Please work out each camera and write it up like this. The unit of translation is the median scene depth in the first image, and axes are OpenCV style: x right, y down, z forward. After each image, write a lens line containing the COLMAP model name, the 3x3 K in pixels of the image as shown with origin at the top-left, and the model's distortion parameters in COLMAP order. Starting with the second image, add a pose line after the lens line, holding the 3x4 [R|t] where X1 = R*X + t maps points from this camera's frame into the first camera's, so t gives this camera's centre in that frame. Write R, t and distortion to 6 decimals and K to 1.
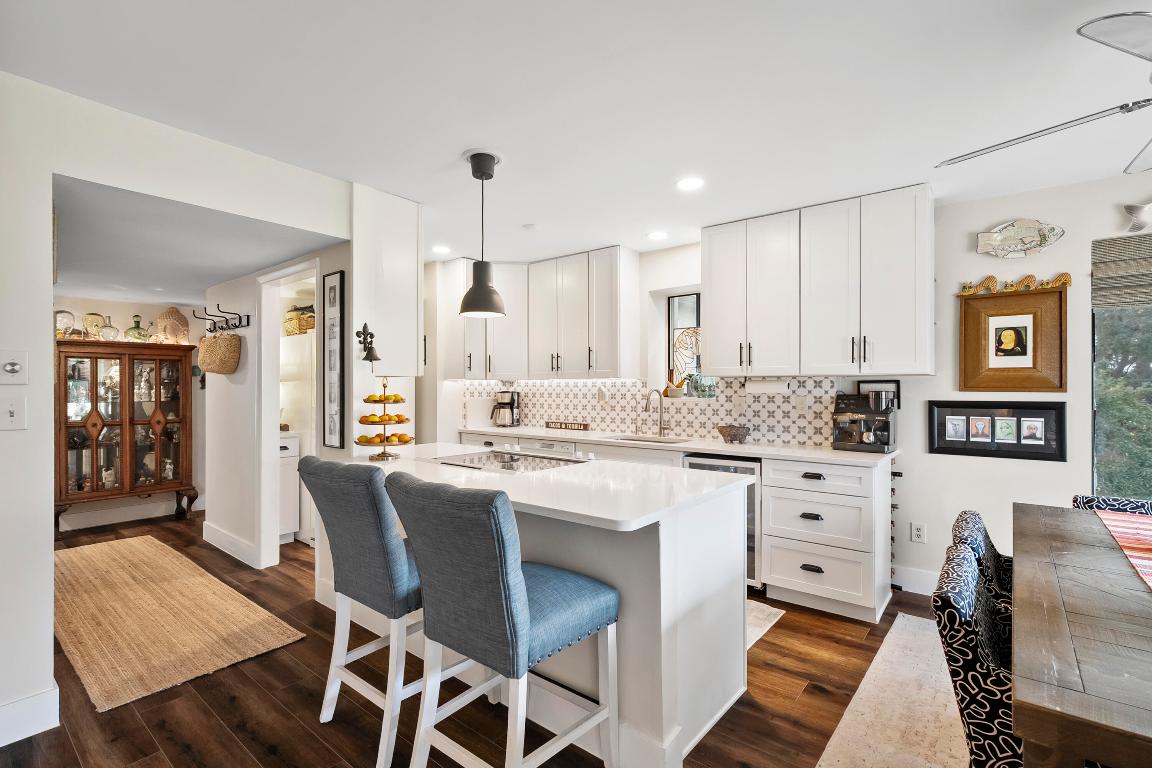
lens RADIAL K [[526.2, 0, 579.1], [0, 526.2, 382.9], [0, 0, 1]] dist [-0.000155, 0.001051]
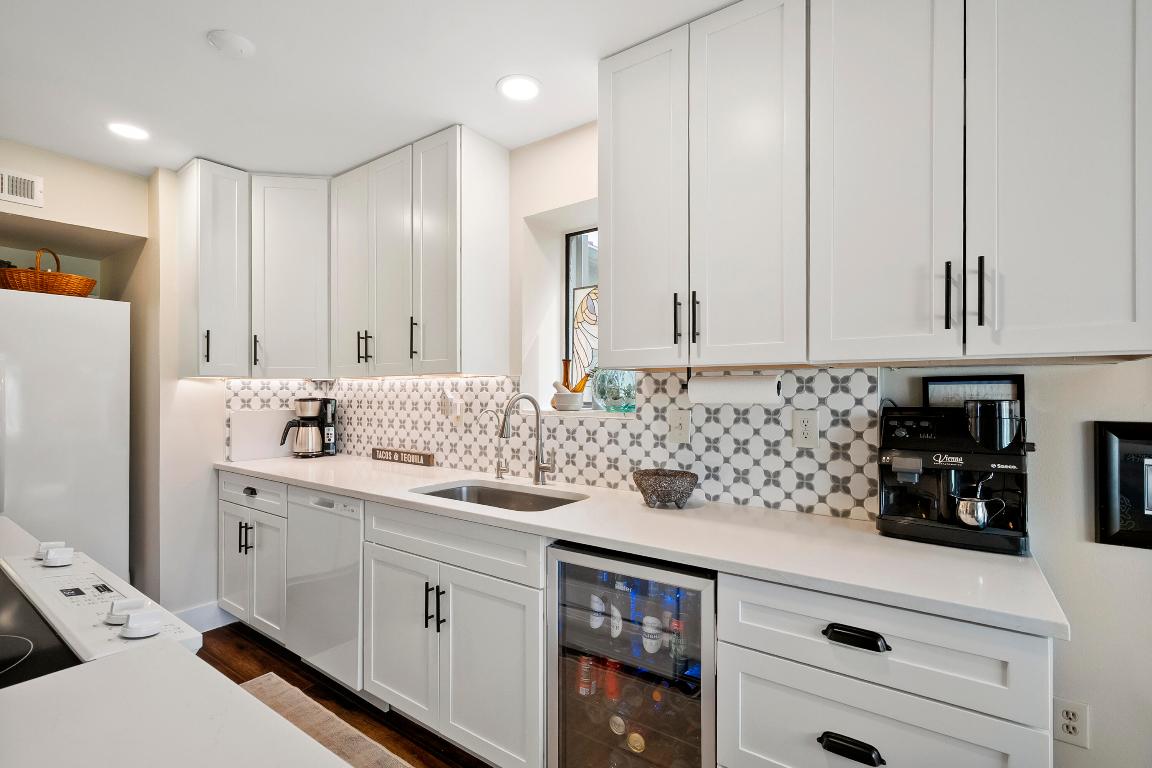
lens RADIAL K [[526.2, 0, 582.5], [0, 526.2, 388.9], [0, 0, 1]] dist [-0.000155, 0.001051]
pose [[0.998394, -0.000086, 0.056647, 0.205287], [-0.000120, 0.999993, 0.003629, 0.004818], [-0.056647, -0.003630, 0.998388, 0.563015]]
